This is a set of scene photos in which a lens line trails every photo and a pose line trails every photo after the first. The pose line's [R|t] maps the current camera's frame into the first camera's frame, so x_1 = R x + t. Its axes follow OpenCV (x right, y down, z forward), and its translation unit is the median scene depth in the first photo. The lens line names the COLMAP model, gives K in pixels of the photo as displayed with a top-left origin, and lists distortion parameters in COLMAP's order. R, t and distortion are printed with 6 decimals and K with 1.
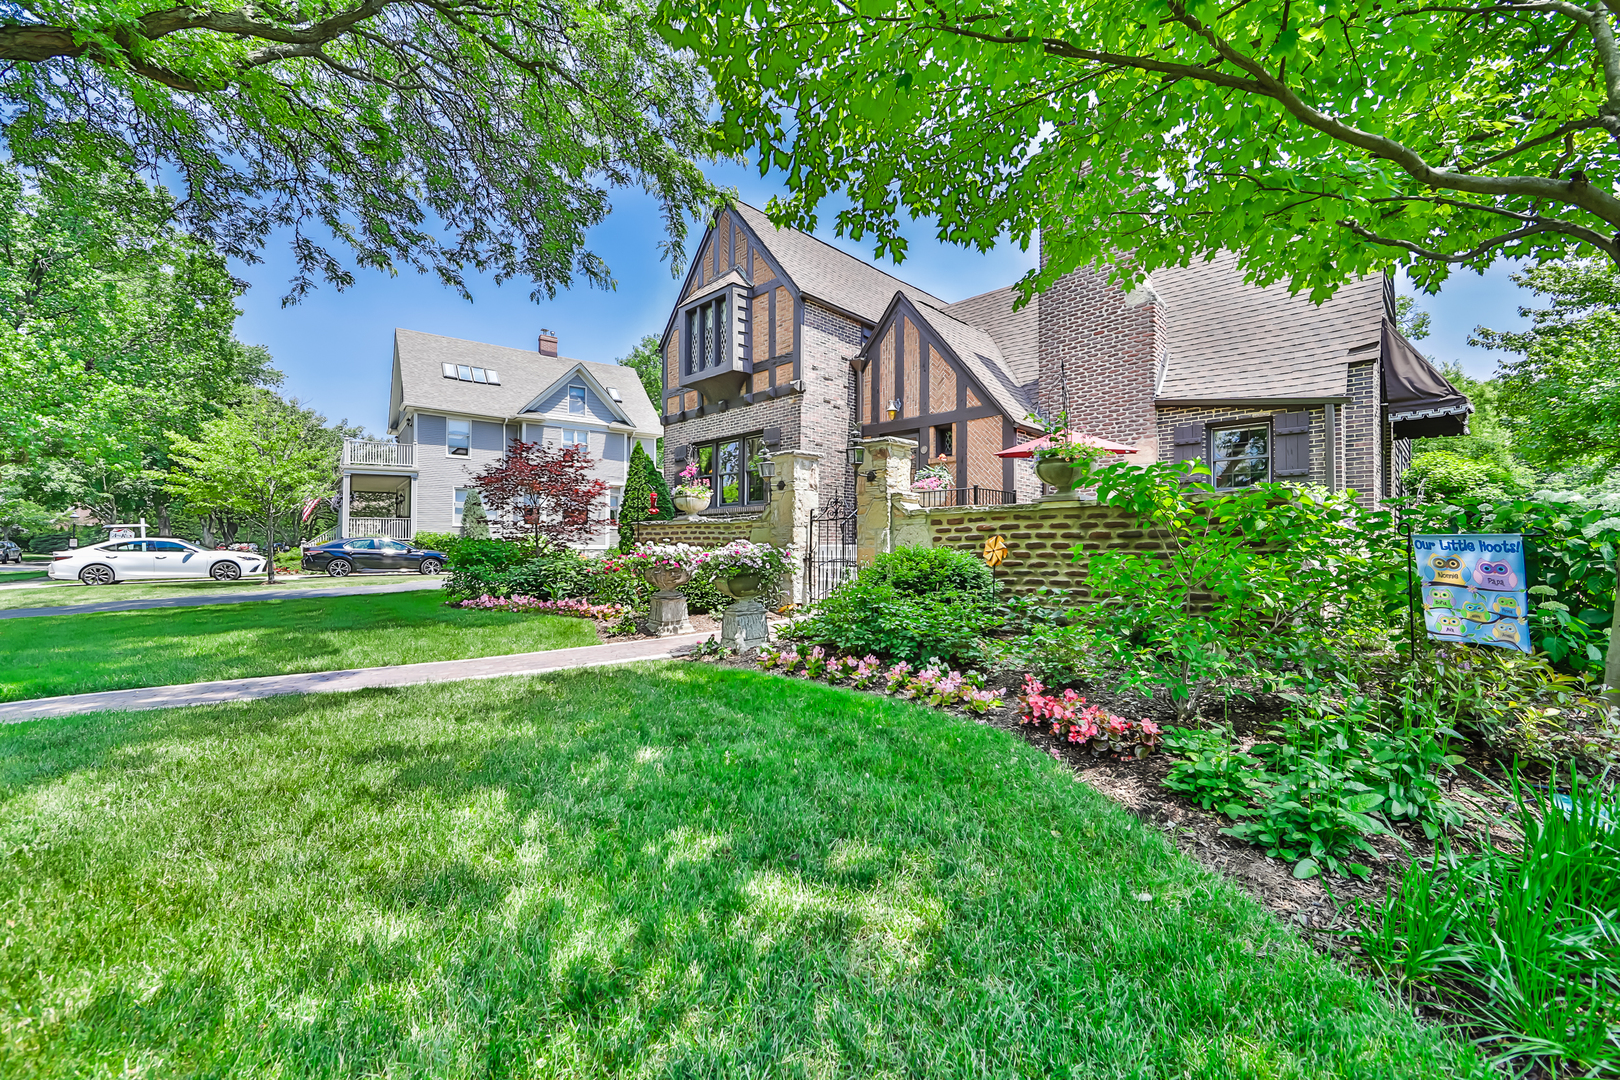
lens RADIAL K [[637.5, 0, 798.5], [0, 637.5, 540.4], [0, 0, 1]] dist [-0.016995, 0.003316]
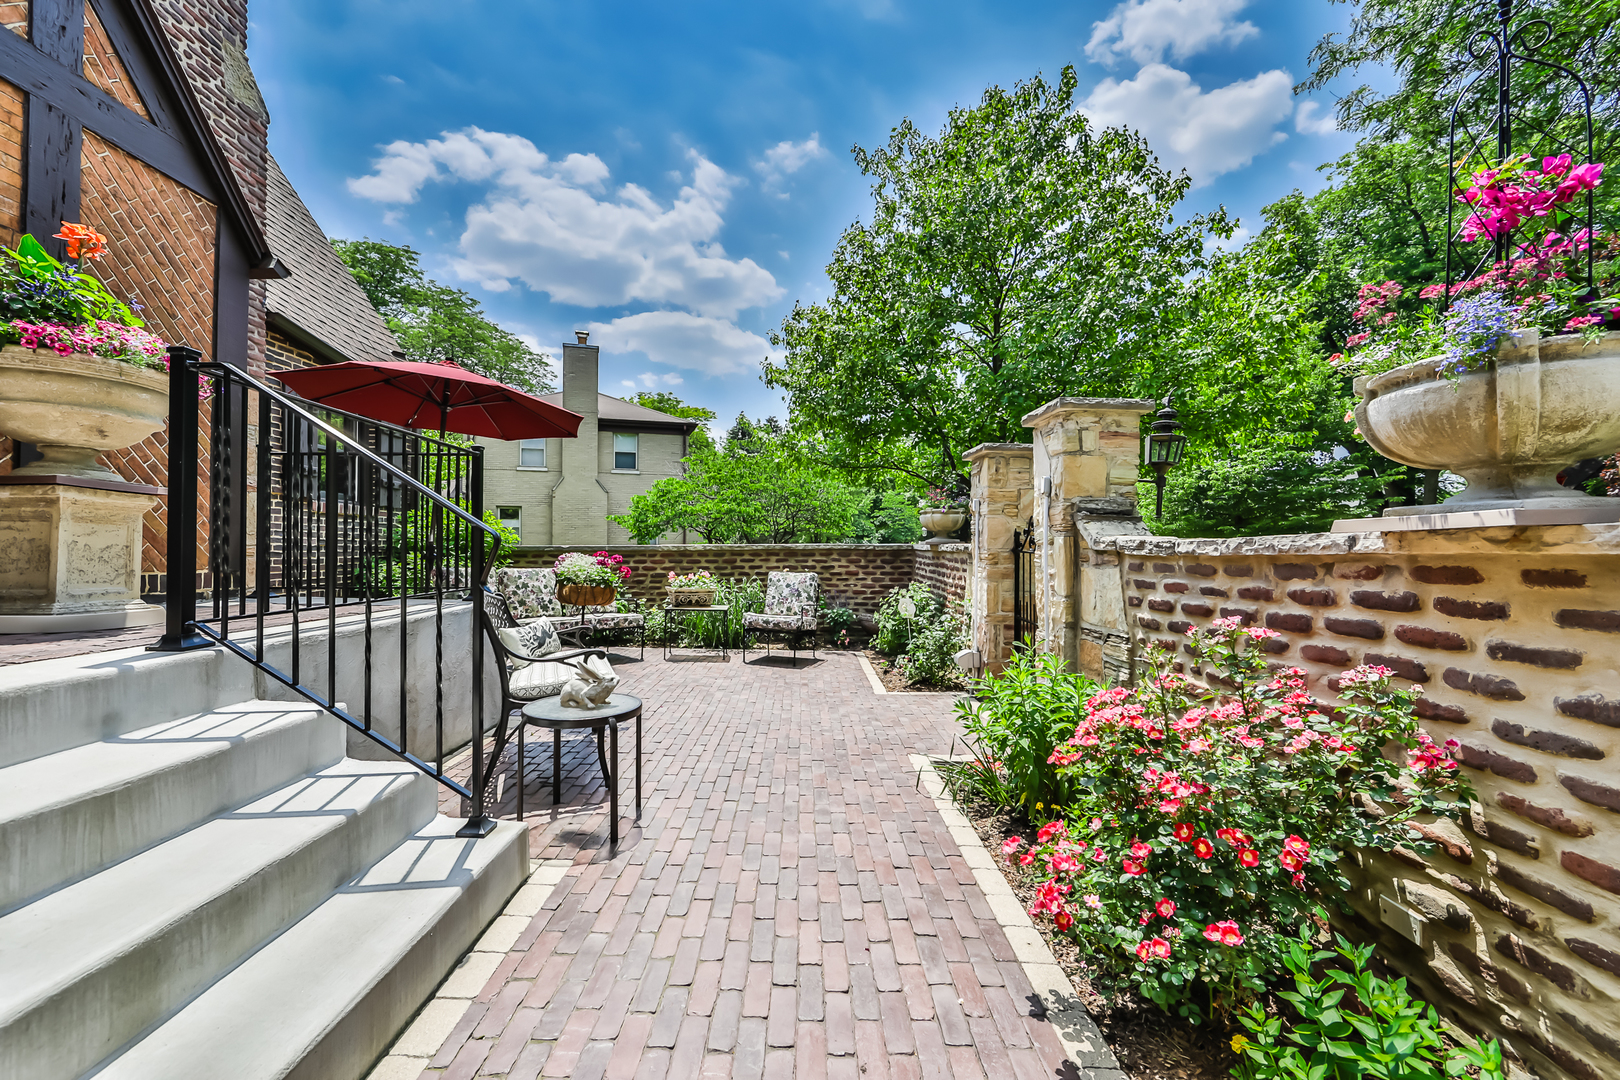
lens RADIAL K [[644.6, 0, 794.7], [0, 644.6, 543.2], [0, 0, 1]] dist [-0.016307, 0.003255]
pose [[-0.720851, 0.005897, 0.693065, -0.108461], [-0.007316, 0.999843, -0.016117, -0.017406], [-0.693052, -0.016689, -0.720695, 0.911795]]
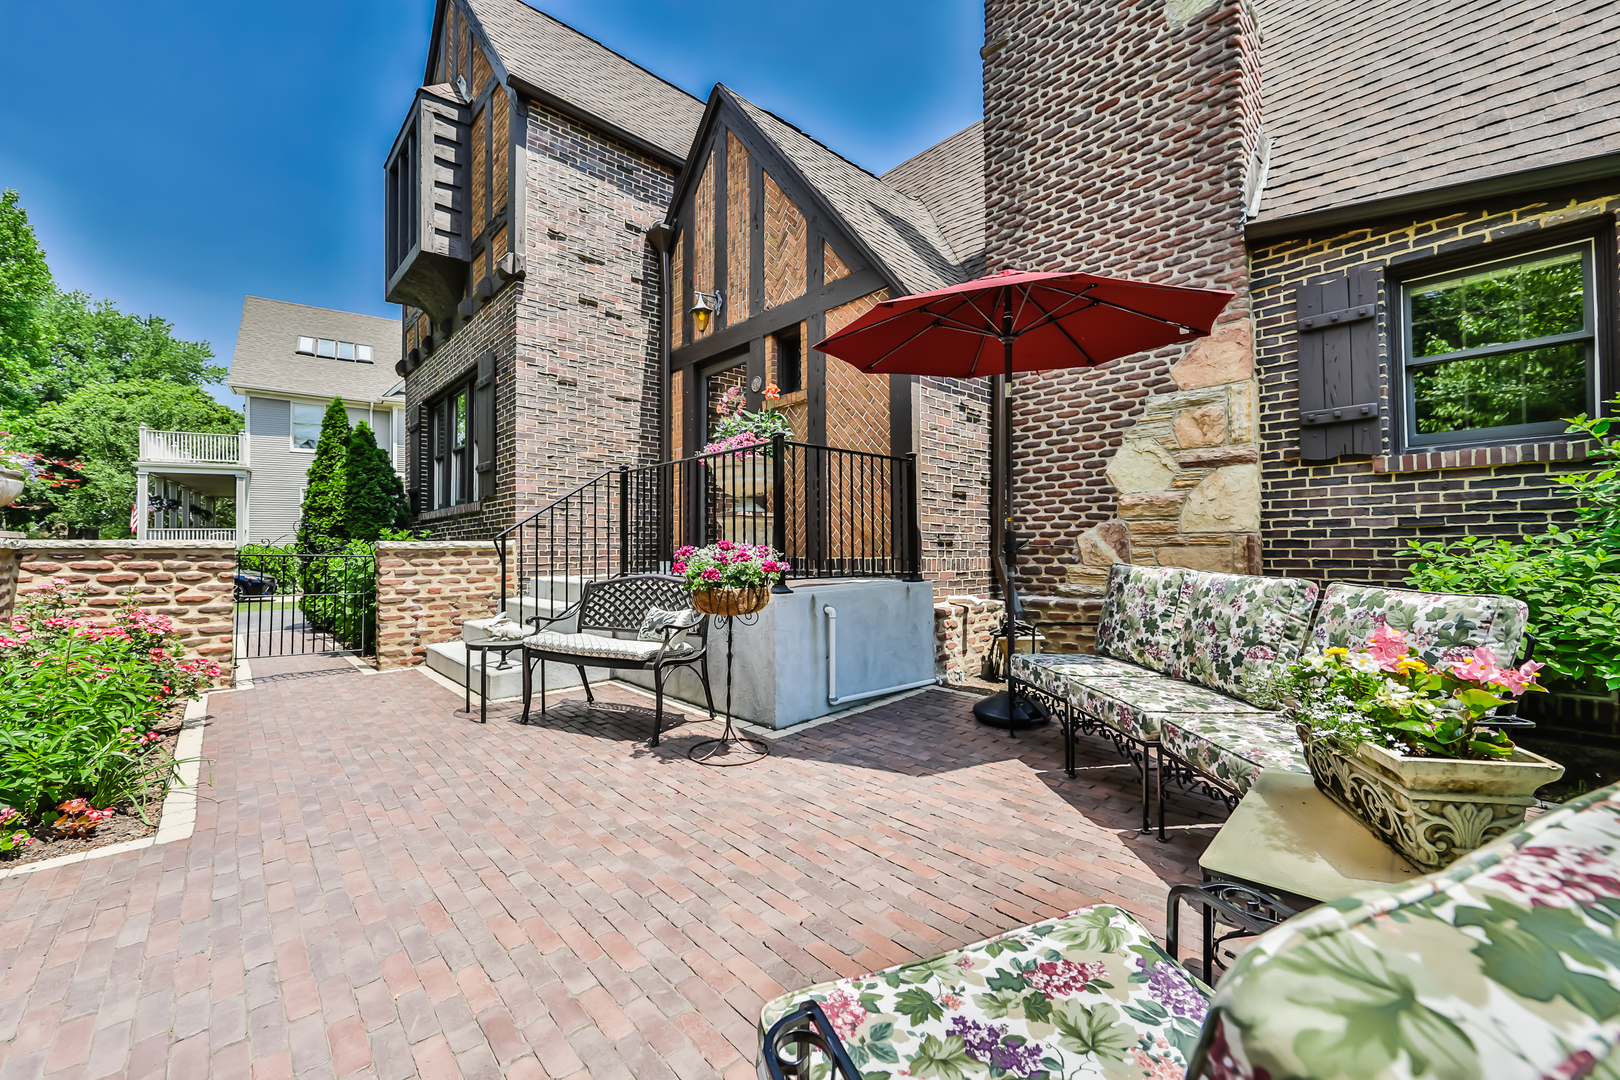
lens RADIAL K [[648.3, 0, 798.8], [0, 648.3, 538.6], [0, 0, 1]] dist [-0.009280, 0.000577]
pose [[0.999541, -0.011085, -0.028196, 0.238823], [0.010789, 0.999885, -0.010614, -0.015672], [0.028310, 0.010305, 0.999546, 0.486945]]
